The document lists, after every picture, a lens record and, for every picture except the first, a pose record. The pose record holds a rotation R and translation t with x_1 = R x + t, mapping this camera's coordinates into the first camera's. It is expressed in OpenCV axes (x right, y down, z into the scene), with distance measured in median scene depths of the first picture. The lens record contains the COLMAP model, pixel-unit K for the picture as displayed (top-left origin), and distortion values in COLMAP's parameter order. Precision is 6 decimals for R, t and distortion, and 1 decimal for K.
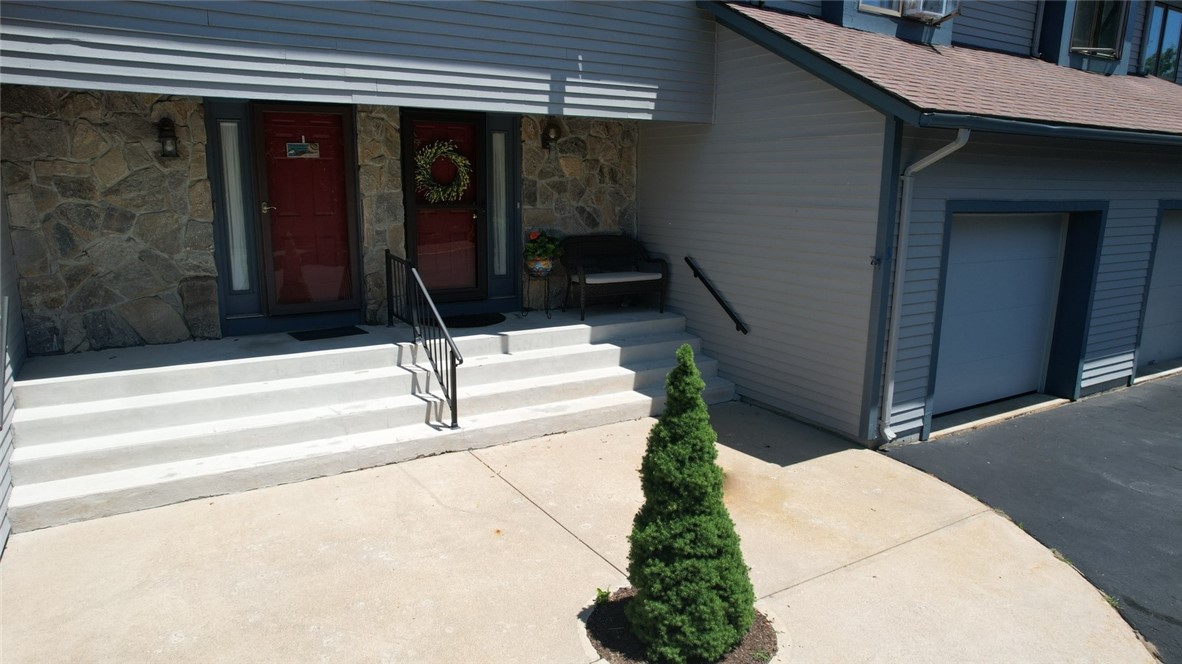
lens RADIAL K [[758.3, 0, 587.7], [0, 758.3, 338.9], [0, 0, 1]] dist [-0.076121, 0.068473]
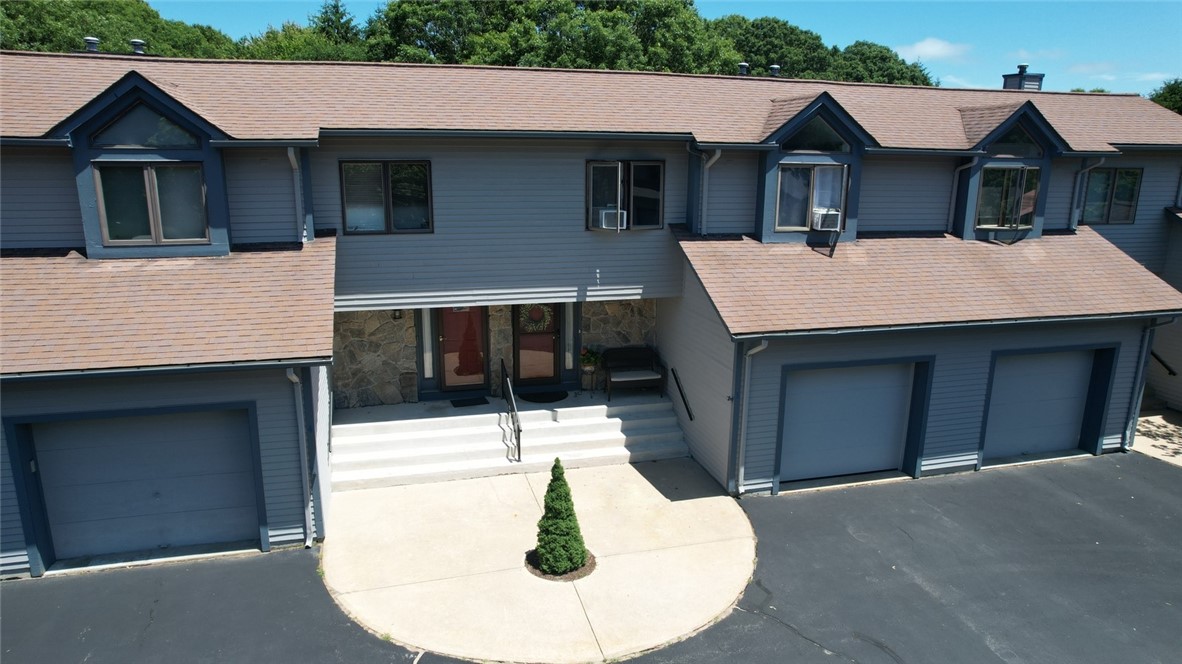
lens RADIAL K [[758.3, 0, 587.7], [0, 758.3, 338.9], [0, 0, 1]] dist [-0.076121, 0.068473]
pose [[0.958486, 0.063135, -0.278062, 0.495969], [-0.055299, 0.997823, 0.035943, -0.267748], [0.279726, -0.019074, 0.959890, -0.808046]]
